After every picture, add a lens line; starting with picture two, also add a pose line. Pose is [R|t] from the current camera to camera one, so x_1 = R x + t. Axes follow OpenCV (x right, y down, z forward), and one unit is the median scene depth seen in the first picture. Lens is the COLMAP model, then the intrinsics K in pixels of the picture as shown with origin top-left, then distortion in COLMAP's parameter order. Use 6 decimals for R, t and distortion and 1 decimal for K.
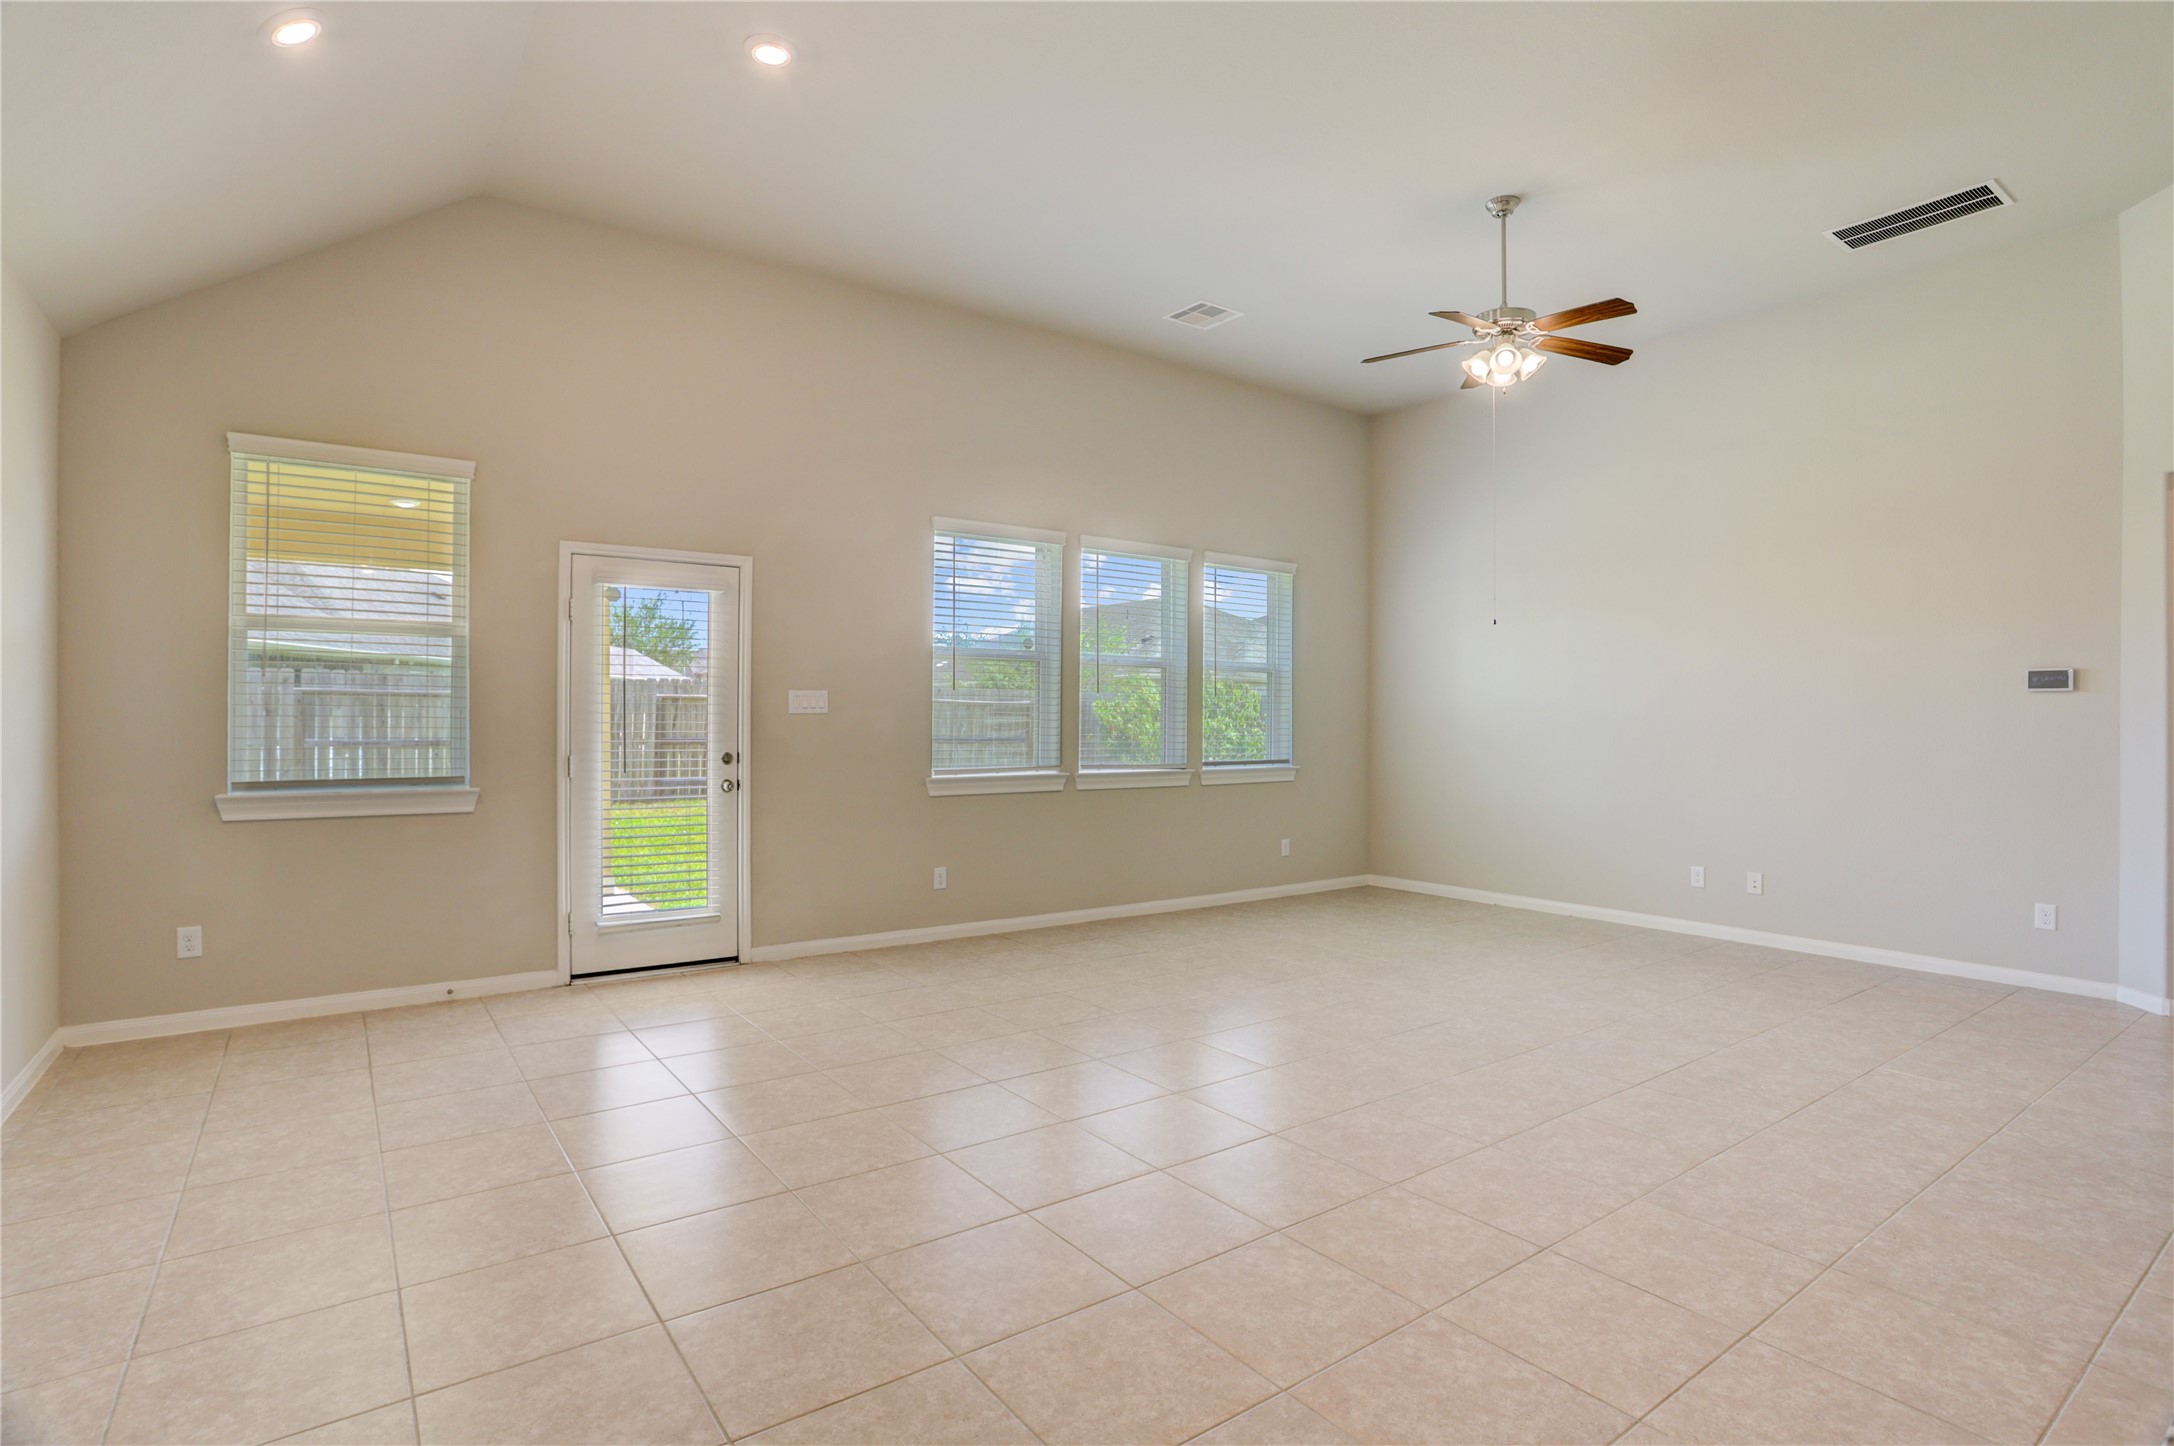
lens RADIAL K [[1058.6, 0, 1091.8], [0, 1058.6, 722.5], [0, 0, 1]] dist [-0.049558, 0.018618]
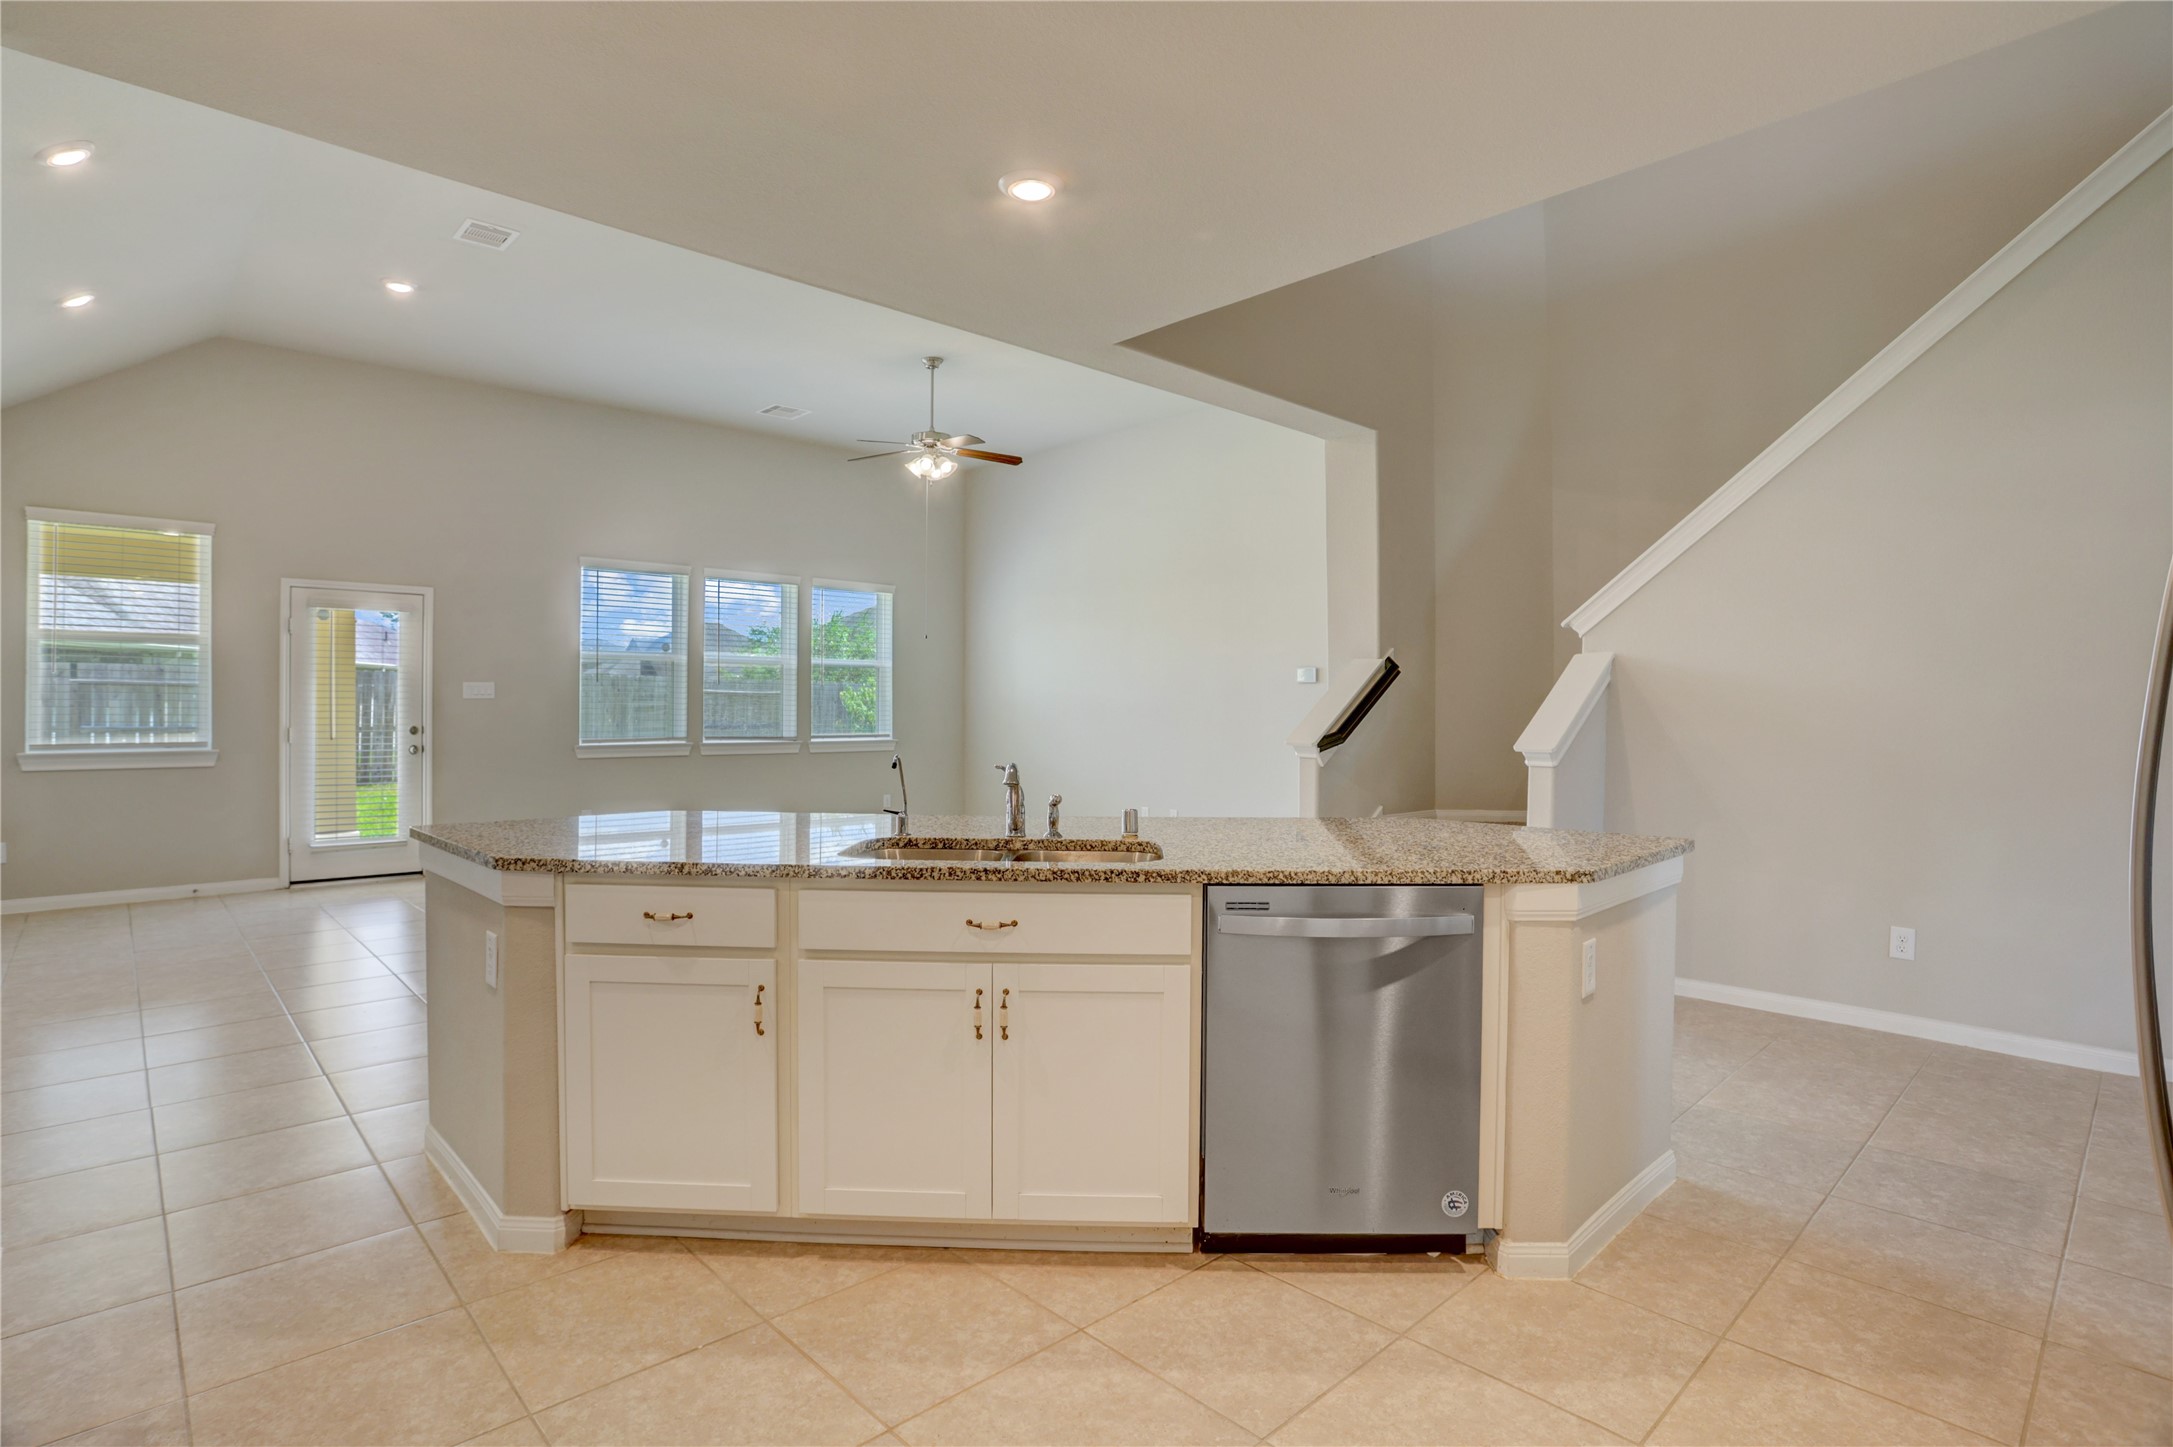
lens RADIAL K [[1058.1, 0, 1086.0], [0, 1058.1, 707.8], [0, 0, 1]] dist [-0.049558, 0.018618]
pose [[0.991994, -0.004611, 0.126203, 0.379747], [0.005083, 0.999981, -0.003418, 0.013342], [-0.126185, 0.004032, 0.991999, -0.508369]]
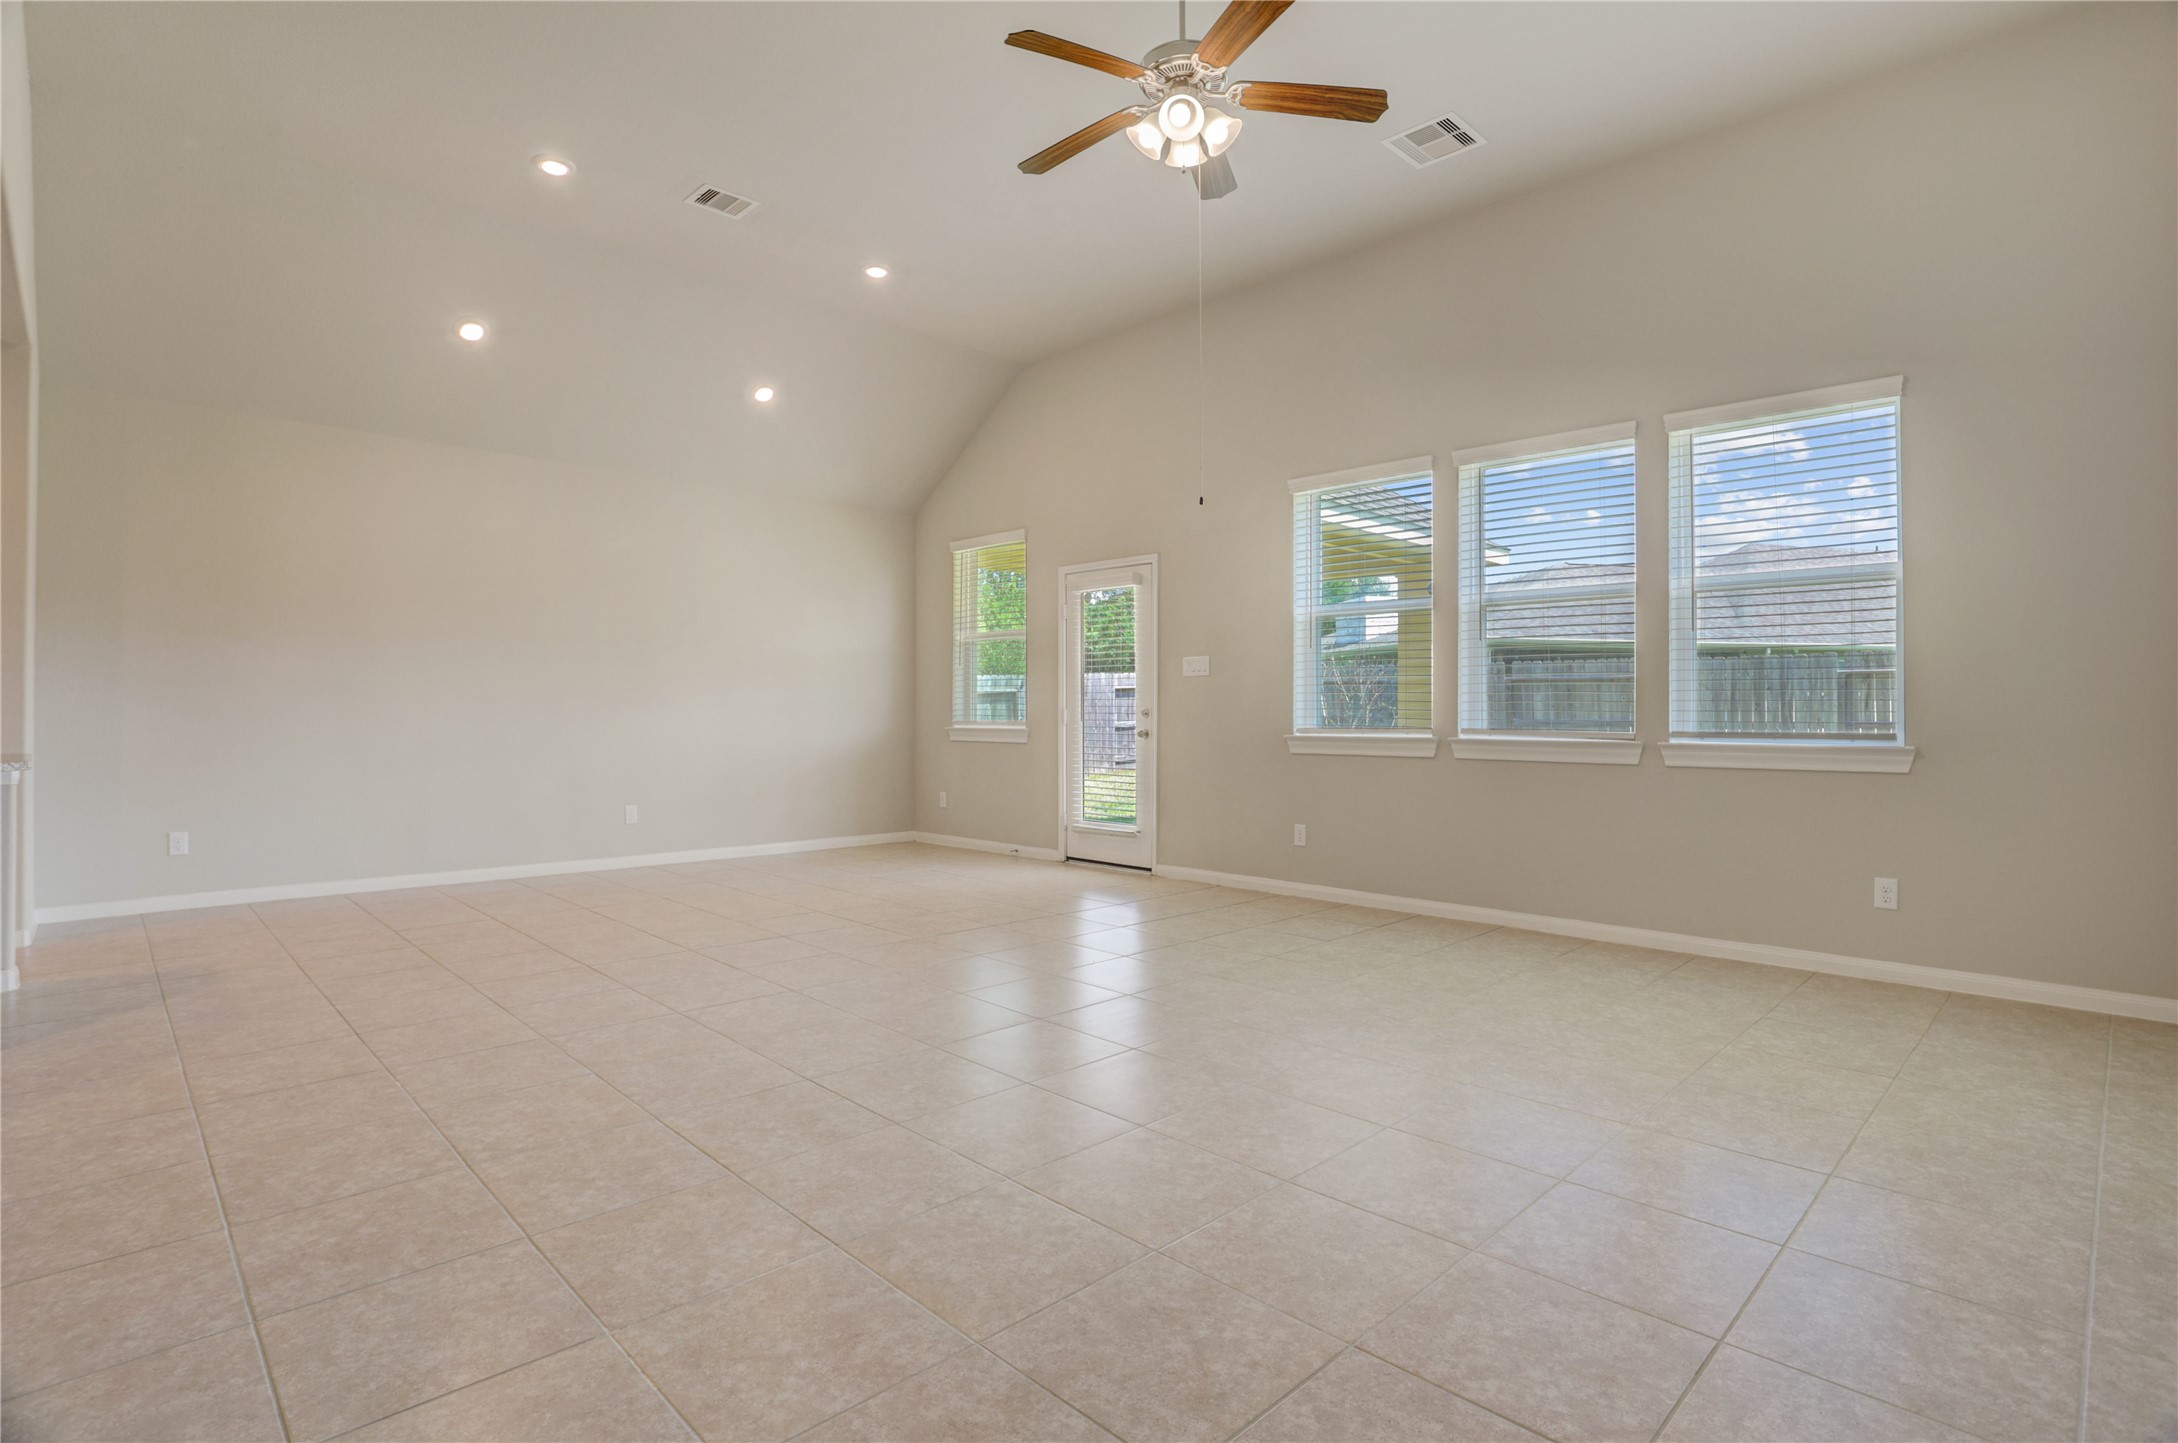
lens RADIAL K [[1060.6, 0, 1066.5], [0, 1060.6, 716.2], [0, 0, 1]] dist [-0.049558, 0.018618]
pose [[0.130932, -0.002808, -0.991387, 0.943242], [-0.002510, 0.999992, -0.003163, 0.043086], [0.991388, 0.002902, 0.130924, 0.748143]]
